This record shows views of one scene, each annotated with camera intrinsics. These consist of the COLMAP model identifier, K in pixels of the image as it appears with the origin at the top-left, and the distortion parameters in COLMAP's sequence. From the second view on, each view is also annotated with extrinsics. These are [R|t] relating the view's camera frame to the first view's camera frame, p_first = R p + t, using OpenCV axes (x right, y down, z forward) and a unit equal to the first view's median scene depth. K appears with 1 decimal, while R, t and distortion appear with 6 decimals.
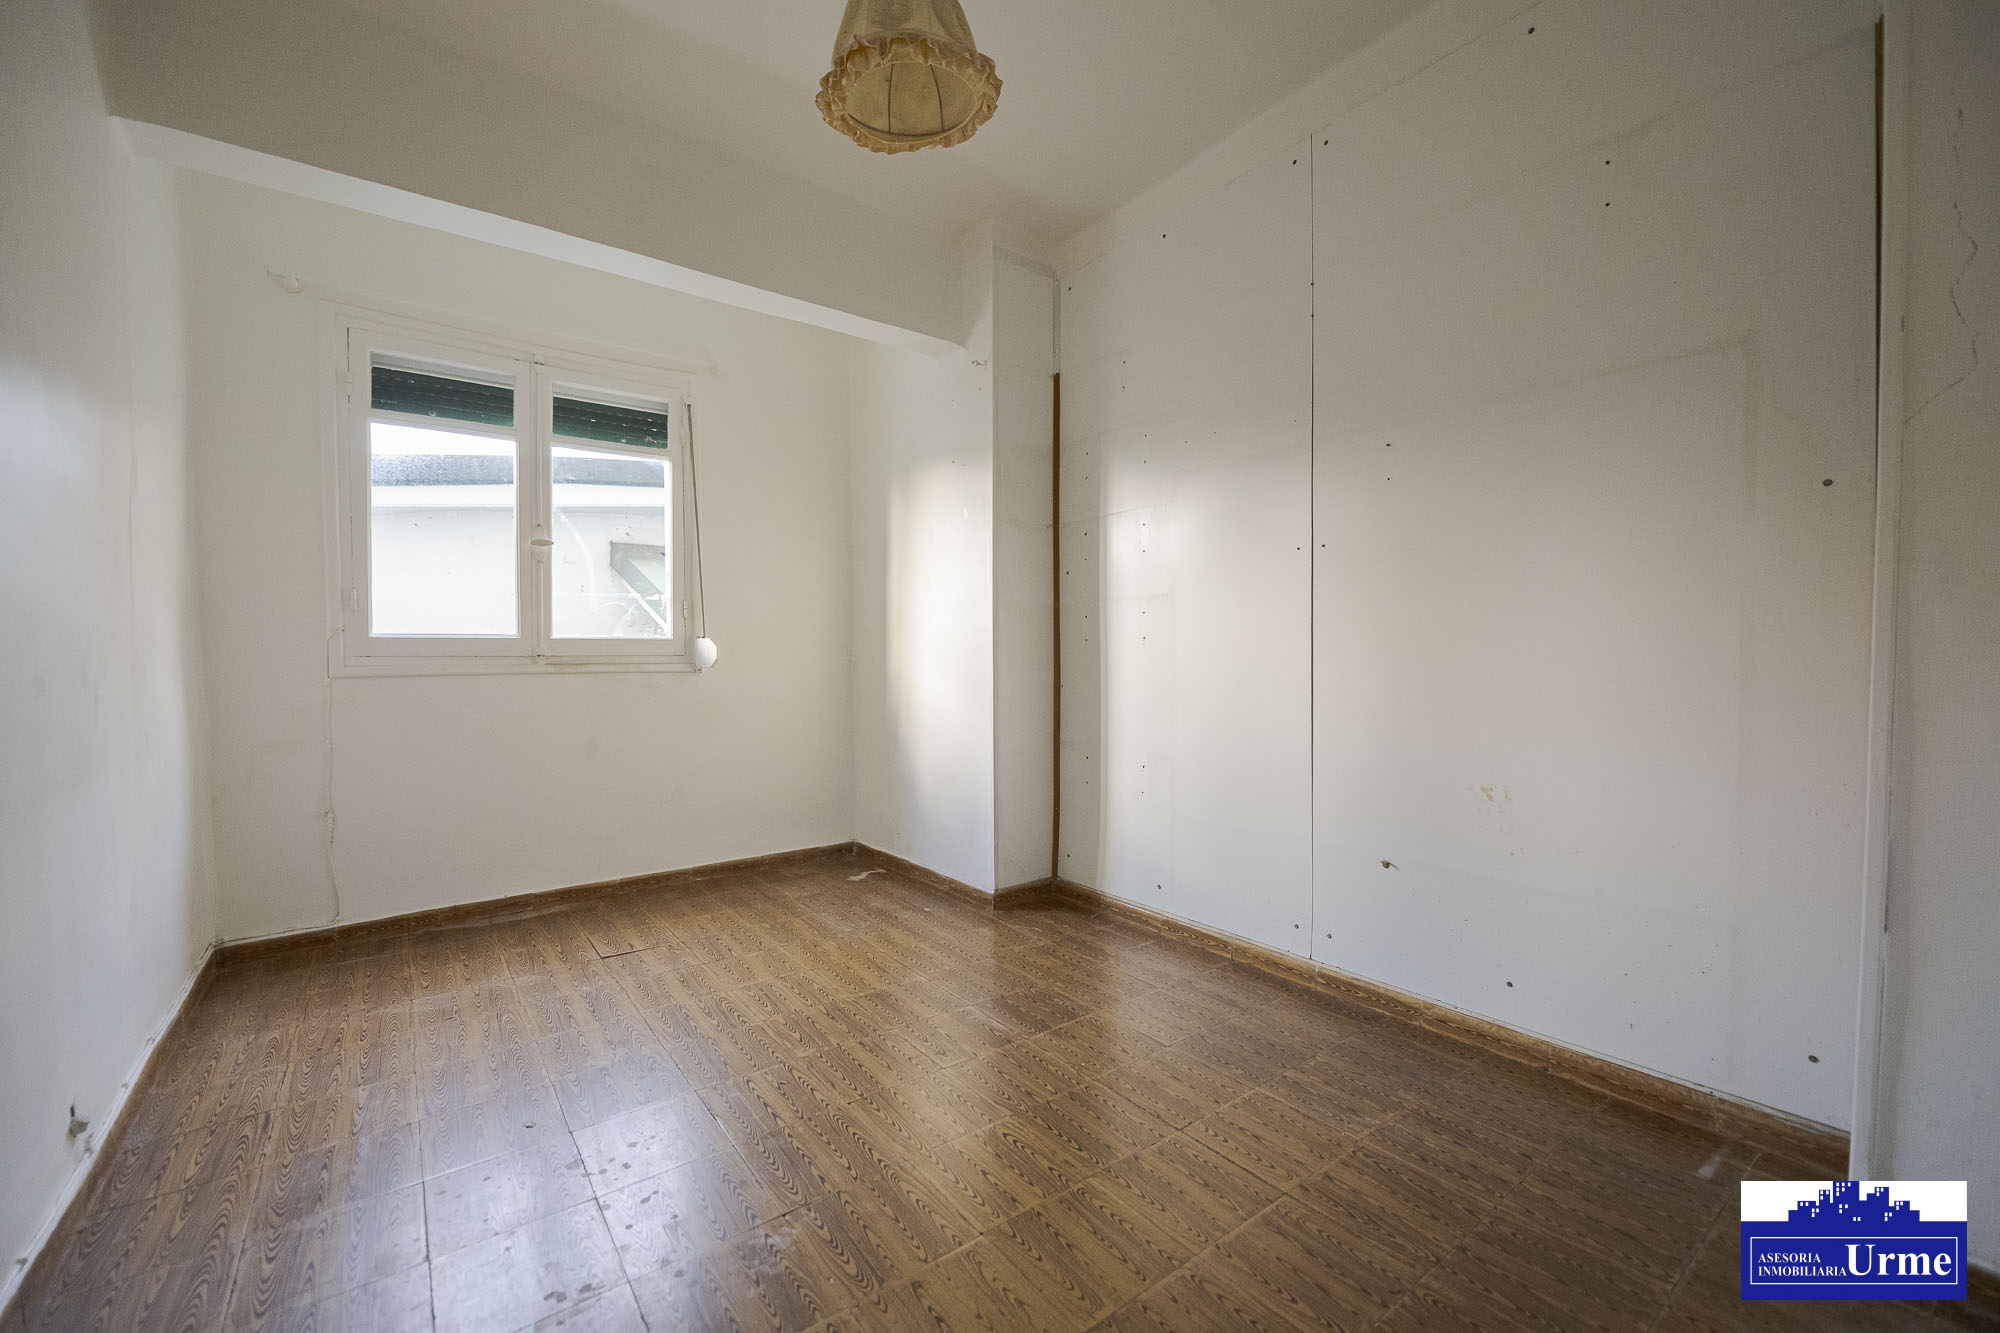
lens RADIAL K [[816.2, 0, 994.7], [0, 816.2, 623.8], [0, 0, 1]] dist [-0.022068, -0.000035]
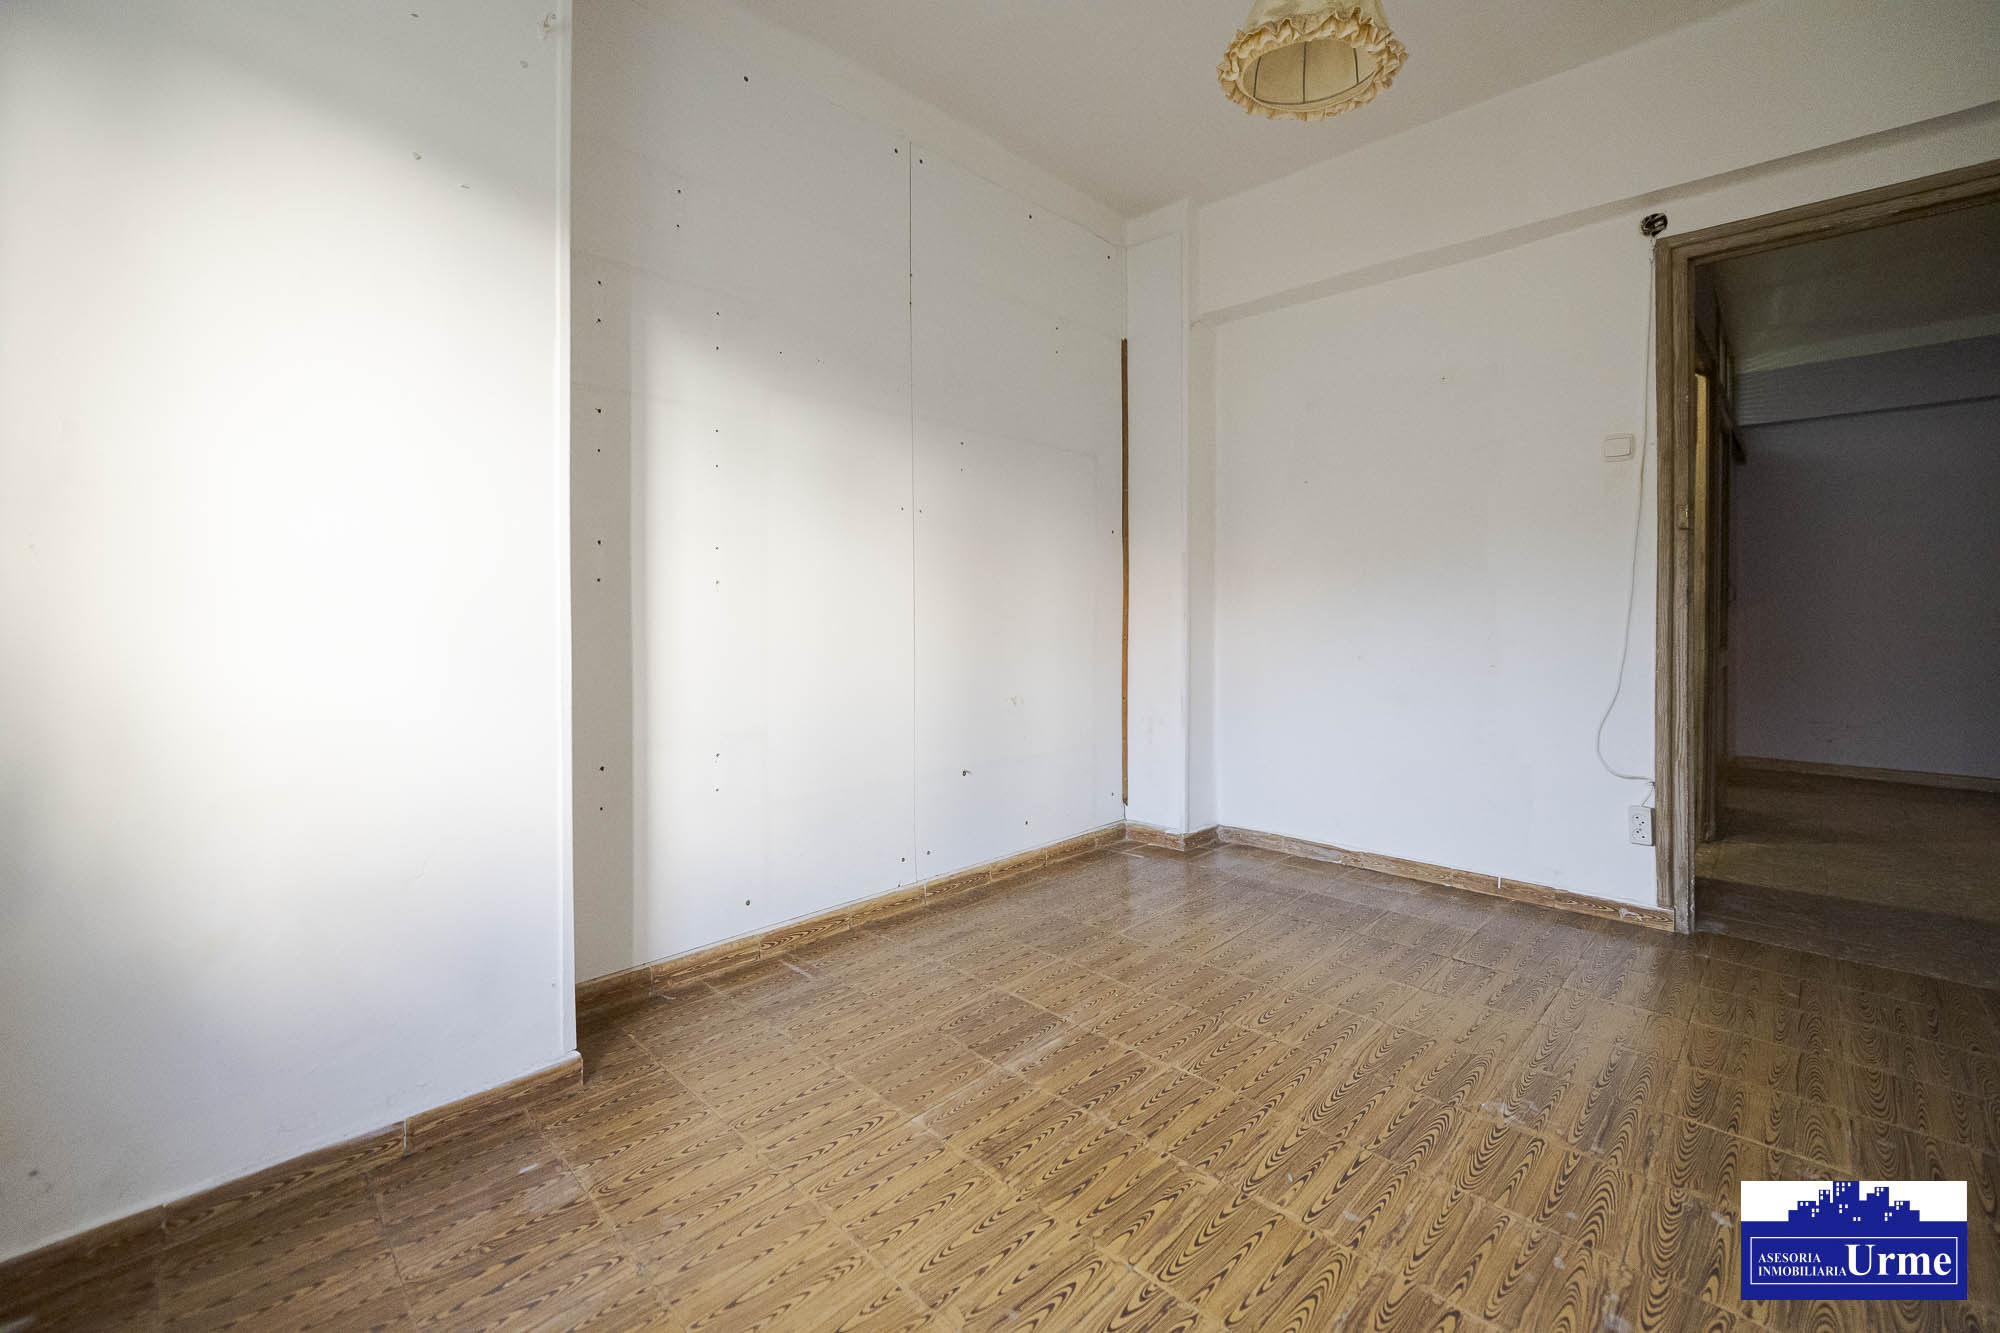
lens RADIAL K [[816.2, 0, 994.7], [0, 816.2, 623.8], [0, 0, 1]] dist [-0.022068, -0.000035]
pose [[-0.140117, -0.006818, 0.990112, -0.717135], [-0.024164, 0.999702, 0.003465, 0.055715], [-0.989840, -0.023439, -0.140240, 1.052978]]
